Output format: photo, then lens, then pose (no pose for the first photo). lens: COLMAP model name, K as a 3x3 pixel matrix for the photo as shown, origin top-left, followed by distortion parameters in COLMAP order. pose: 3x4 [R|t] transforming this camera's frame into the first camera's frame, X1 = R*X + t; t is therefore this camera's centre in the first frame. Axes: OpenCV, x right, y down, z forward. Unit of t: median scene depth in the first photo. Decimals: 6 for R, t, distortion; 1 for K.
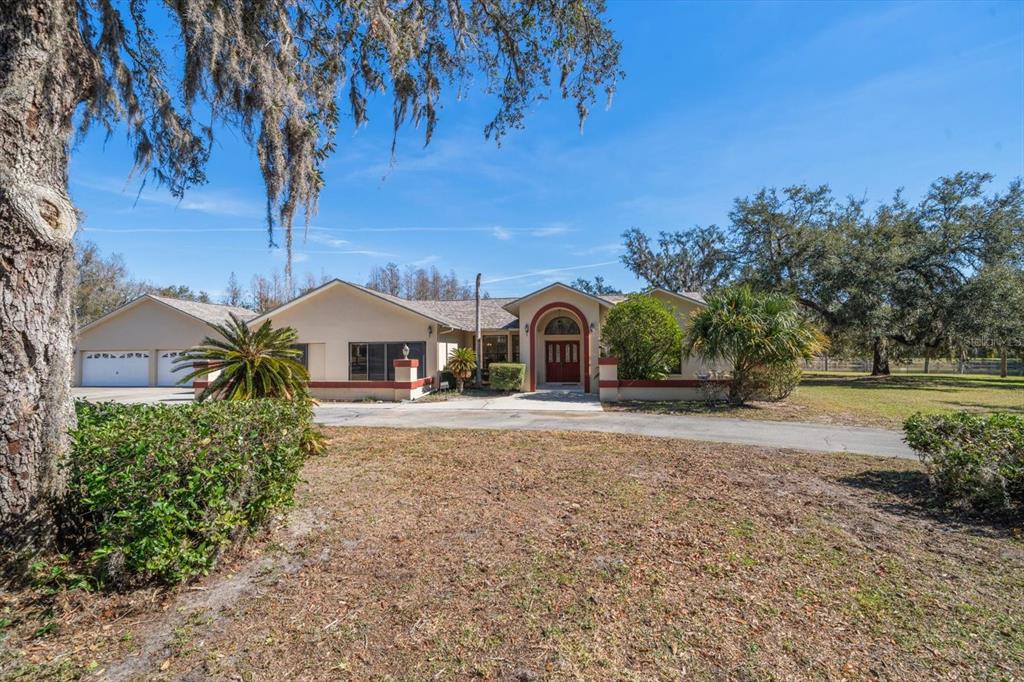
lens RADIAL K [[431.1, 0, 503.1], [0, 431.1, 342.1], [0, 0, 1]] dist [0.001385, 0.000614]
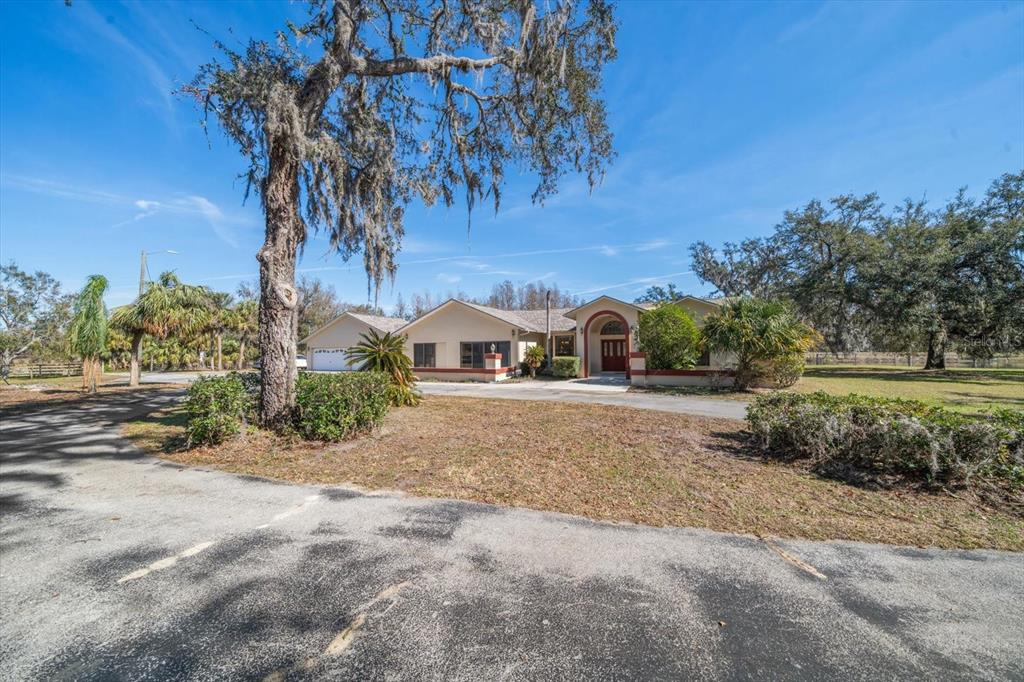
lens RADIAL K [[351.5, 0, 512.0], [0, 351.5, 341.0], [0, 0, 1]] dist [-0.001665, -0.000204]
pose [[0.965671, -0.008278, -0.259638, 0.131048], [0.009090, 0.999957, 0.001929, -0.003583], [0.259611, -0.004223, 0.965704, -0.113517]]
